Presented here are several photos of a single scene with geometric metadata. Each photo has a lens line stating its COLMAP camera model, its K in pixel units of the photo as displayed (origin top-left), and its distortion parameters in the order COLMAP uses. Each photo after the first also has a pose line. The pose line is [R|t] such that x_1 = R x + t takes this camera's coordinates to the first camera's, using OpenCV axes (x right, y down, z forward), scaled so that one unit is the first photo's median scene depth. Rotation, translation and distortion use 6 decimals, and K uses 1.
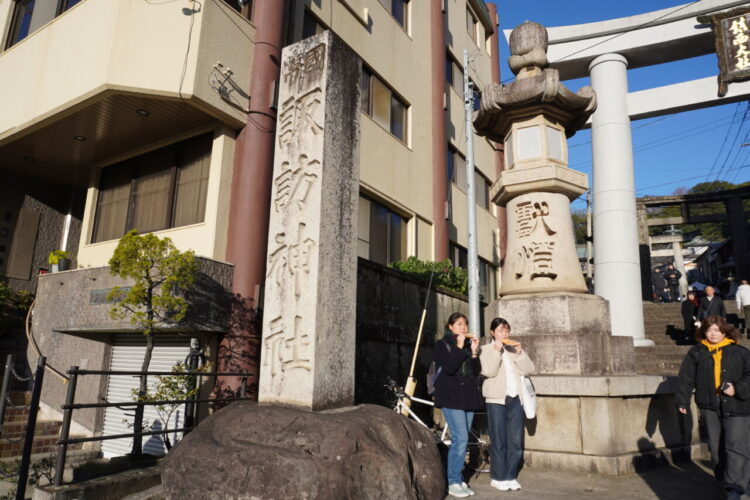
lens RADIAL K [[495.7, 0, 375.6], [0, 495.7, 253.3], [0, 0, 1]] dist [-0.063520, 0.036658]
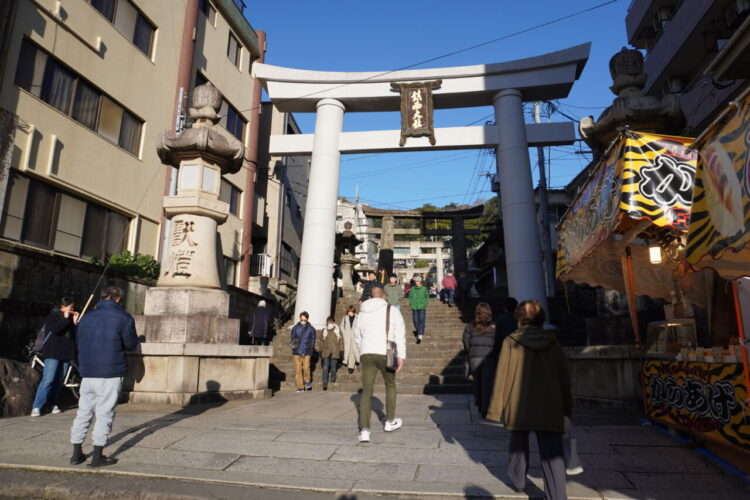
lens RADIAL K [[495.7, 0, 375.6], [0, 495.7, 253.3], [0, 0, 1]] dist [-0.063520, 0.036658]
pose [[0.942776, 0.065124, 0.327005, 0.256228], [-0.073832, 0.997169, 0.014273, -0.049015], [-0.325150, -0.037600, 0.944915, -0.327839]]
